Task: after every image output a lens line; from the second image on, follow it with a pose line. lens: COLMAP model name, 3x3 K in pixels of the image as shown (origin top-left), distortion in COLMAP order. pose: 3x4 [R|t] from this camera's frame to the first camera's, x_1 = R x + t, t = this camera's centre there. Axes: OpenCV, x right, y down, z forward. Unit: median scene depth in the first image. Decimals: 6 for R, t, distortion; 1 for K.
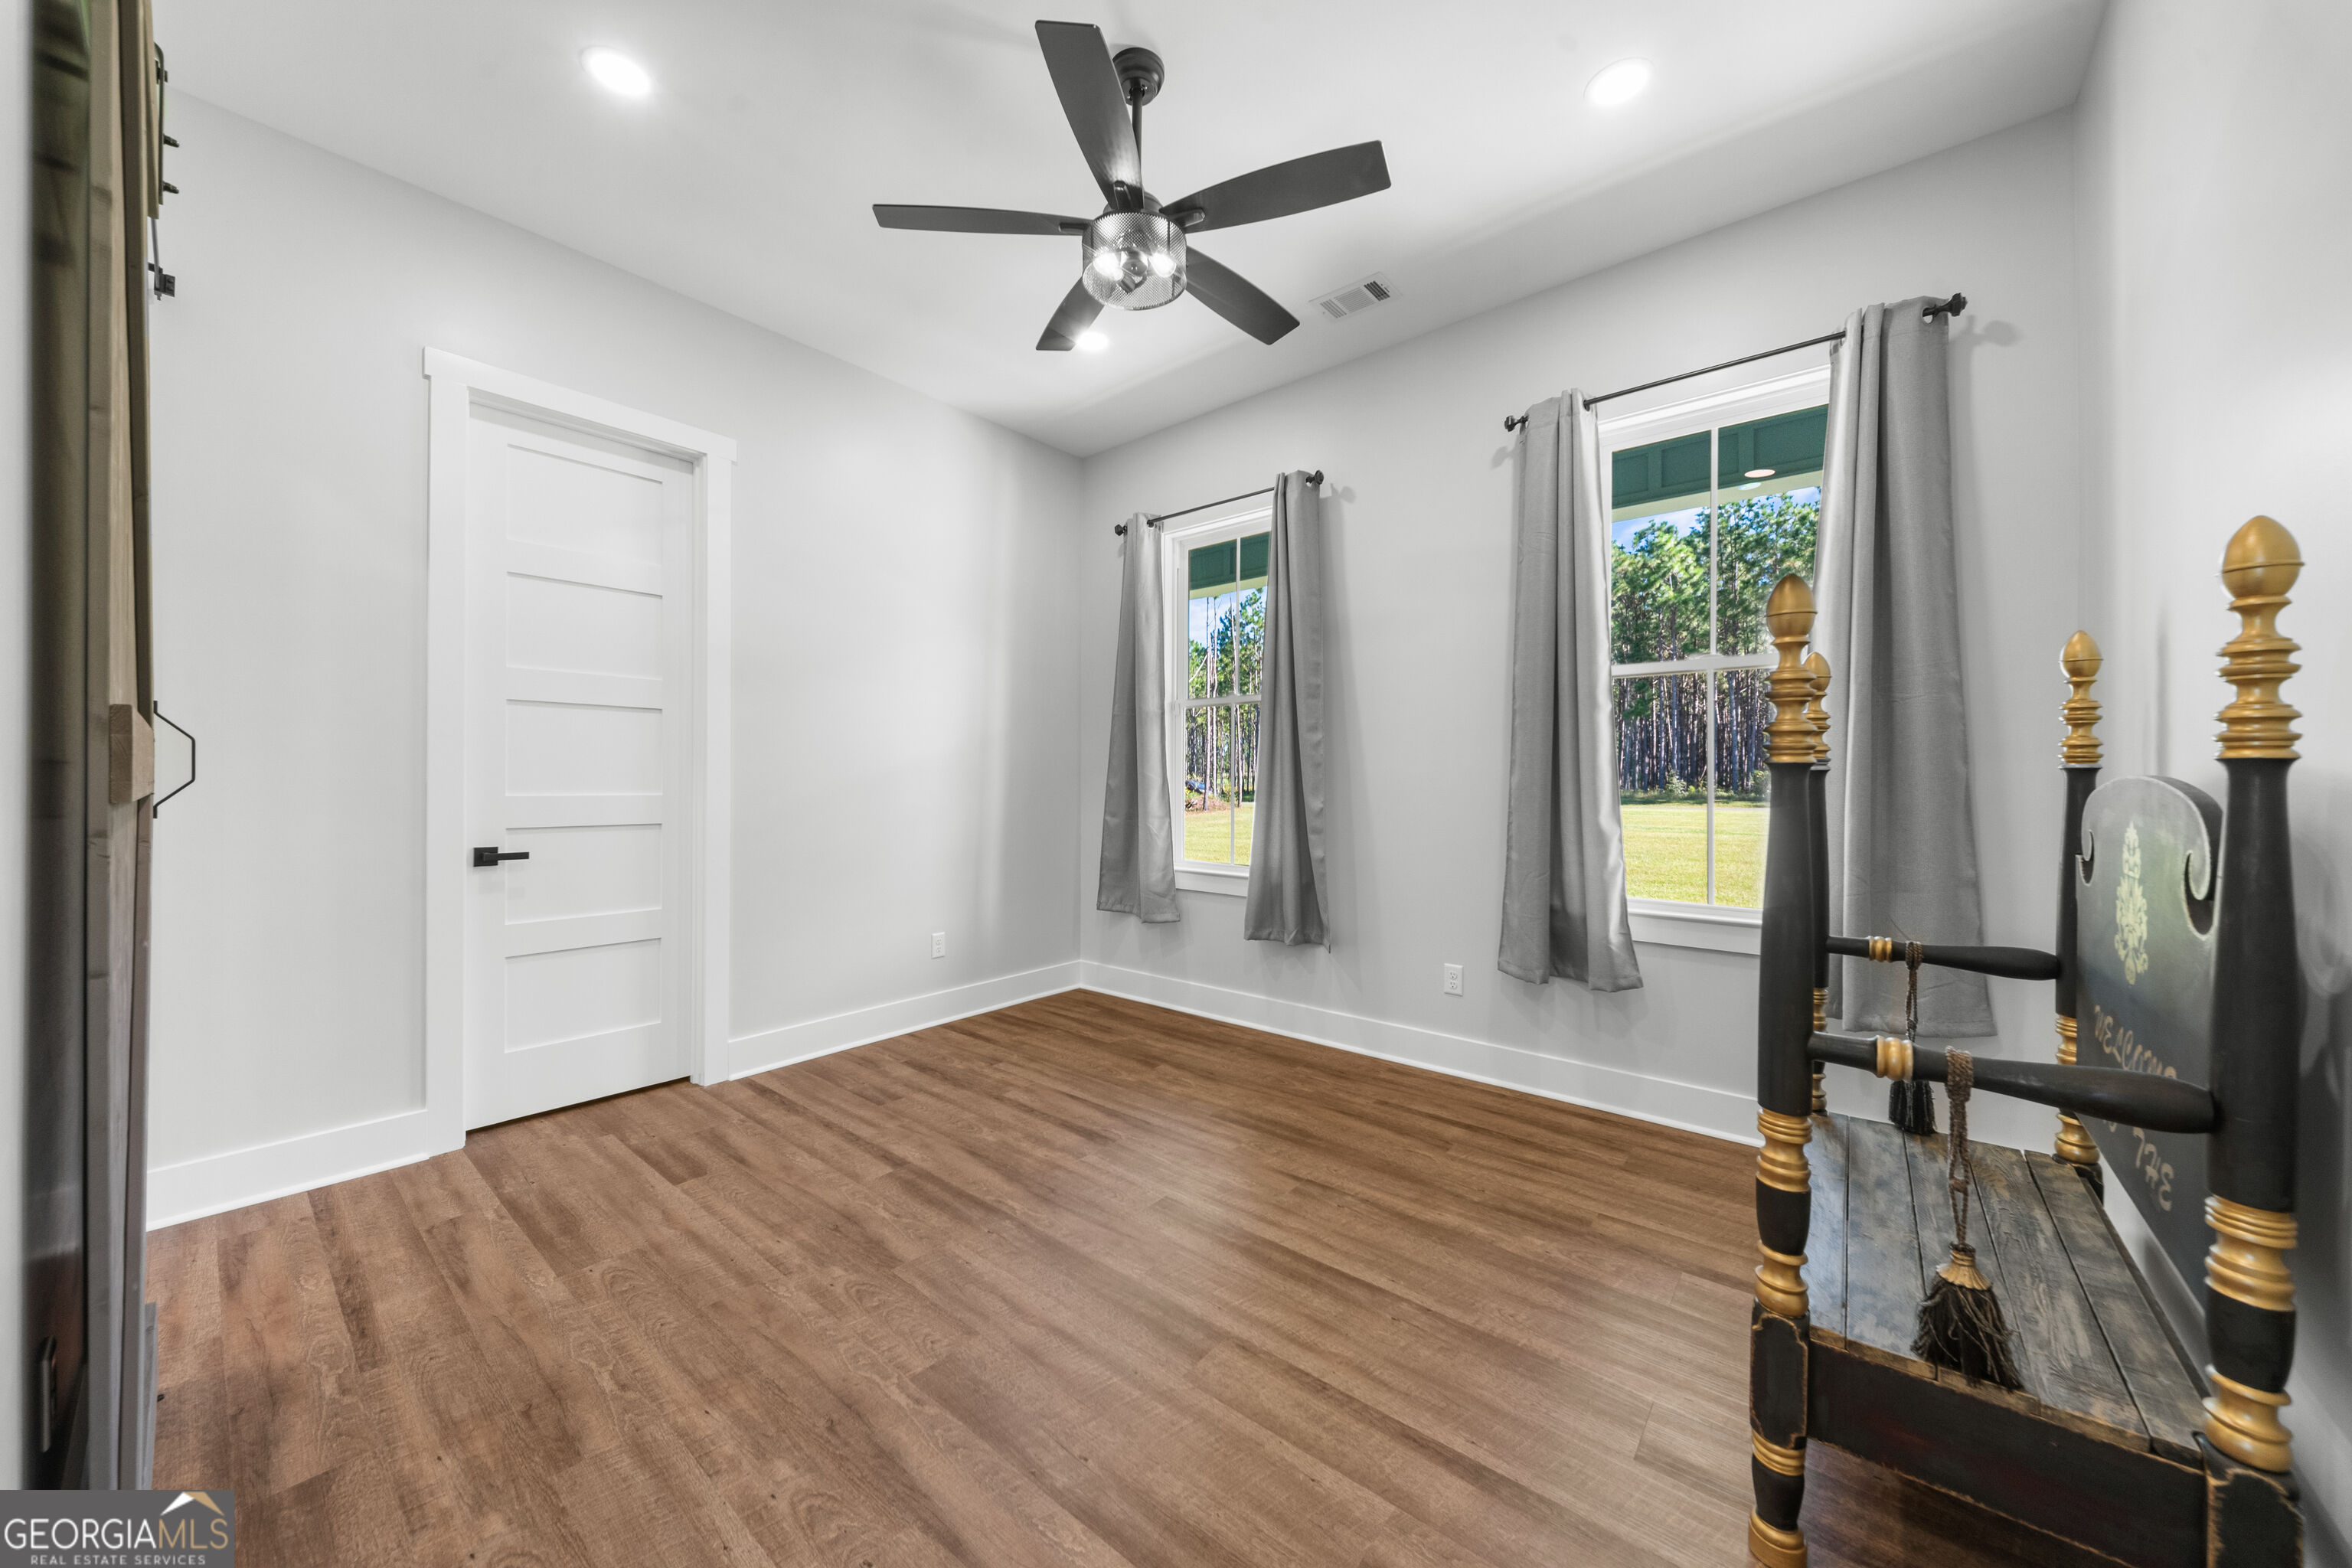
lens RADIAL K [[823.2, 0, 1178.0], [0, 823.2, 781.7], [0, 0, 1]] dist [0.000010, -0.000021]
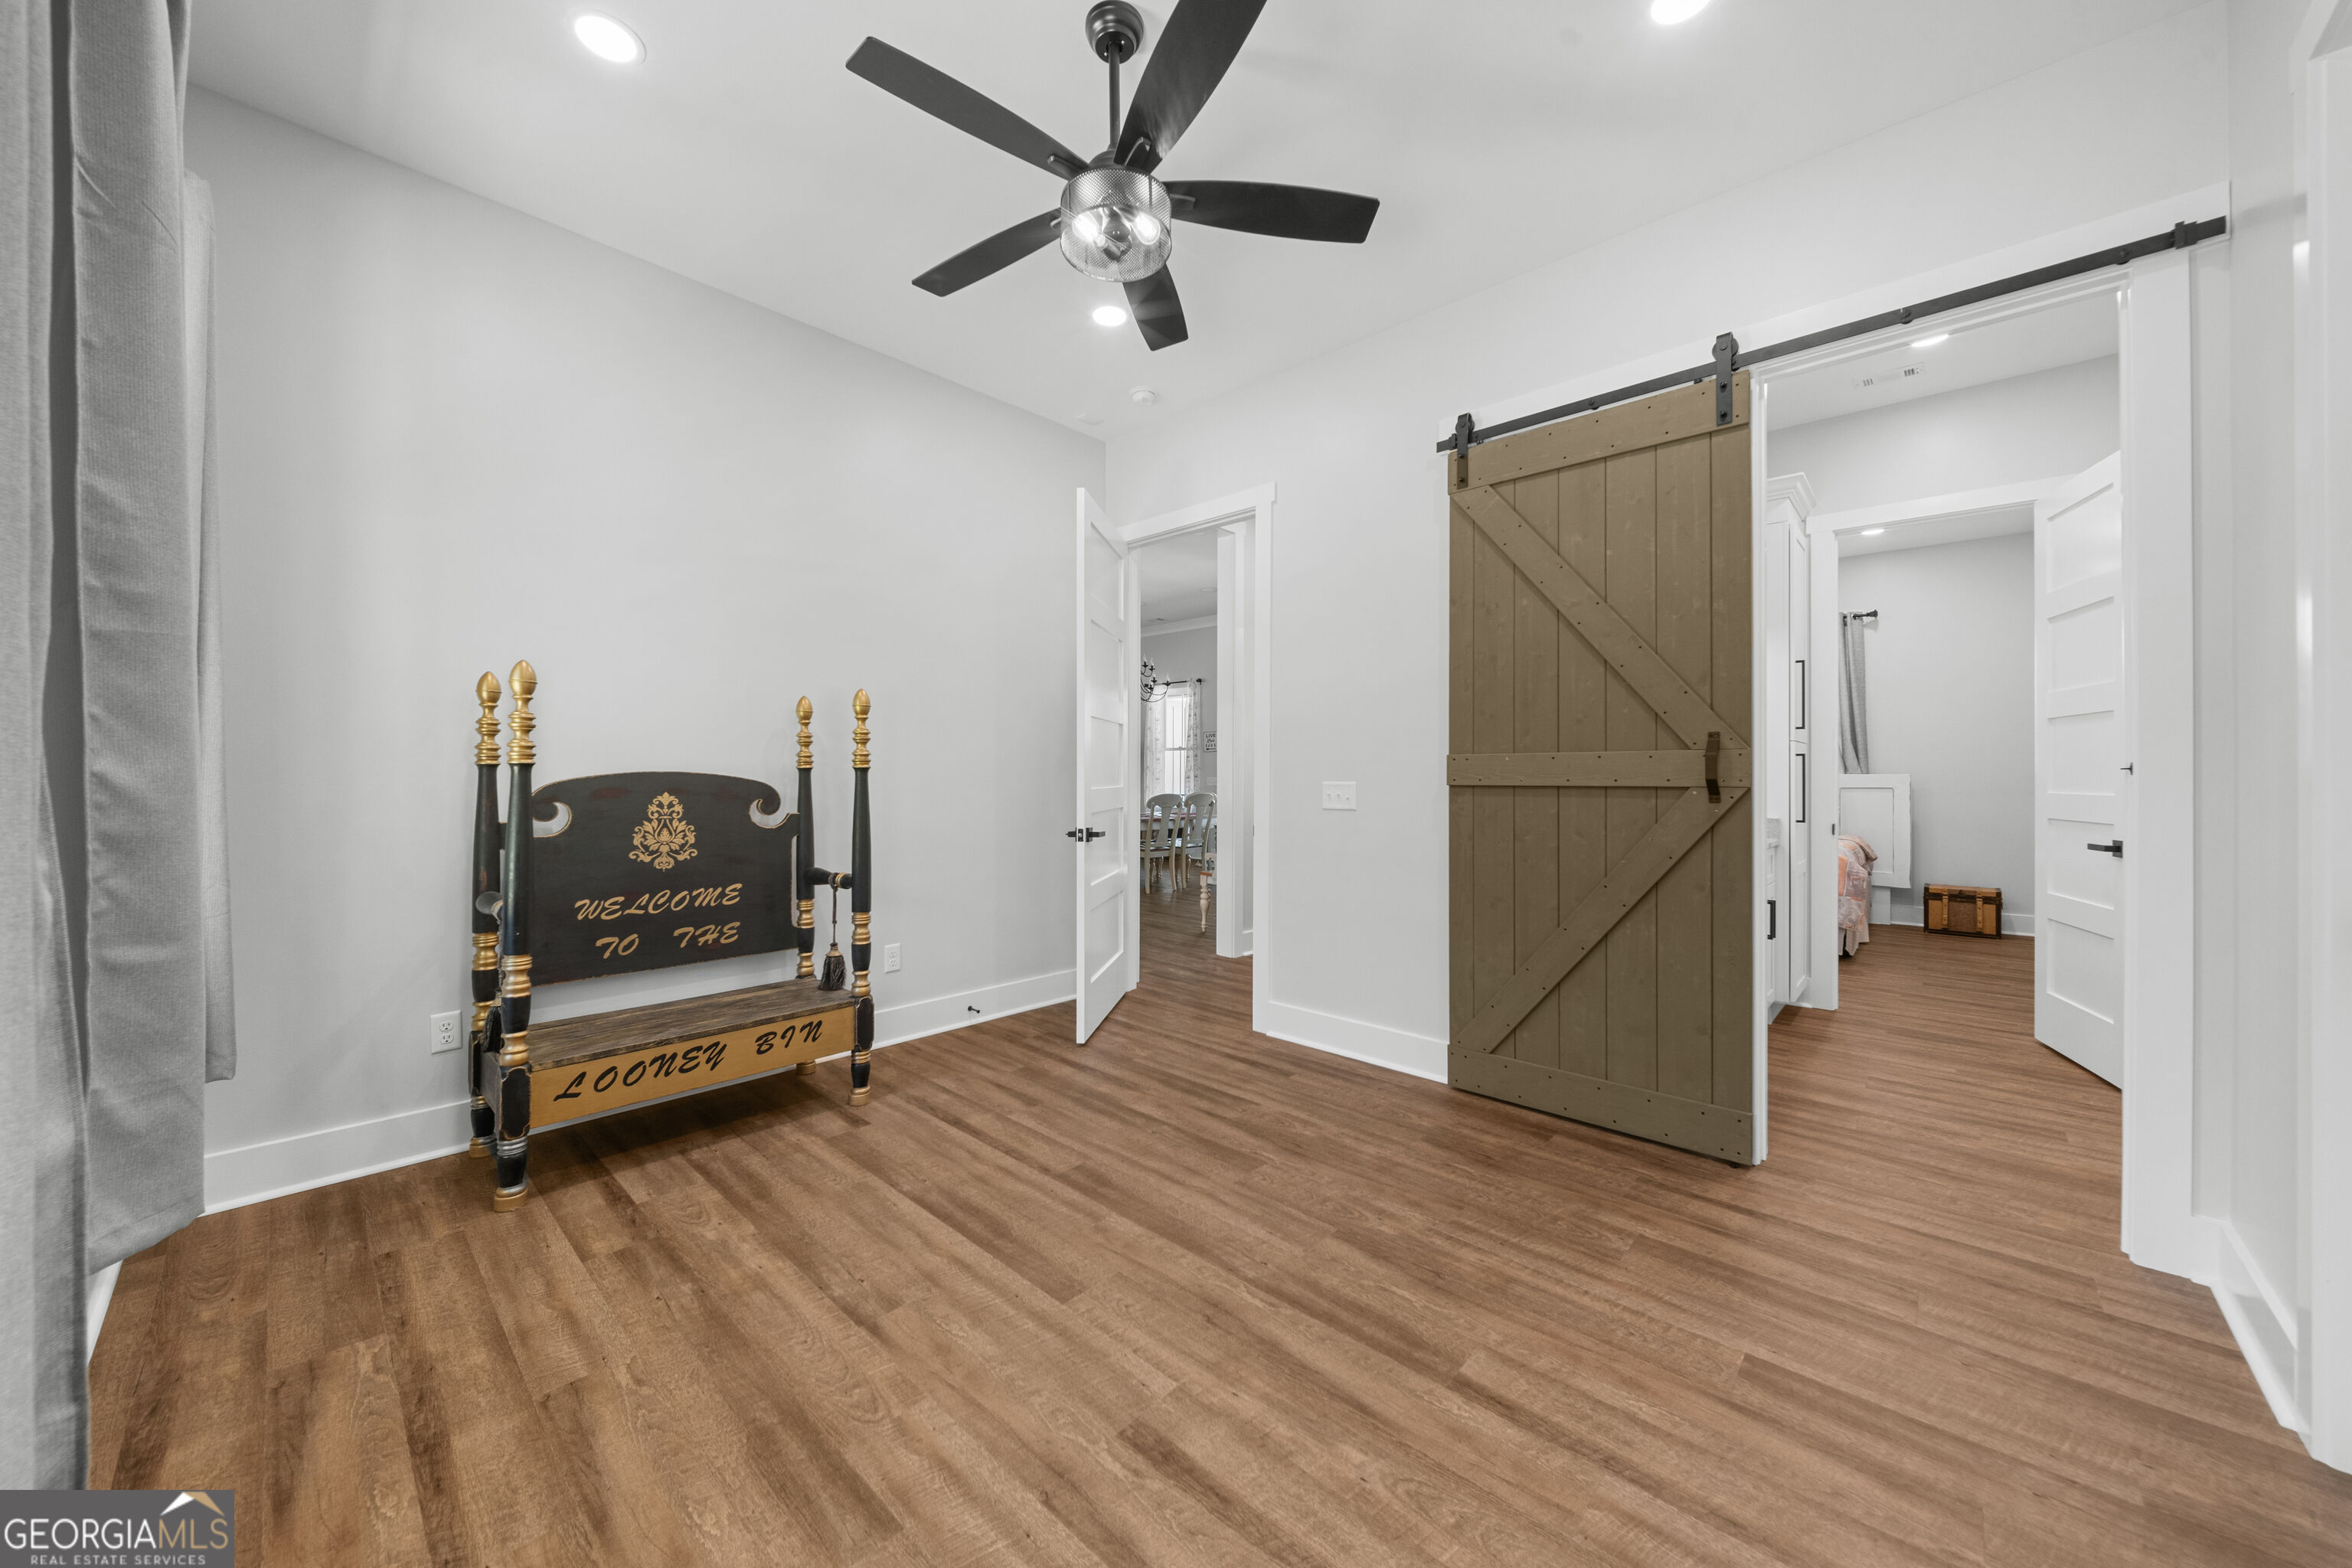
lens RADIAL K [[823.2, 0, 1175.2], [0, 823.2, 777.7], [0, 0, 1]] dist [0.000010, -0.000021]
pose [[-0.998433, -0.007019, 0.055521, -0.171556], [-0.006893, 0.999973, 0.002470, -0.002096], [-0.055537, 0.002084, -0.998454, 1.886186]]
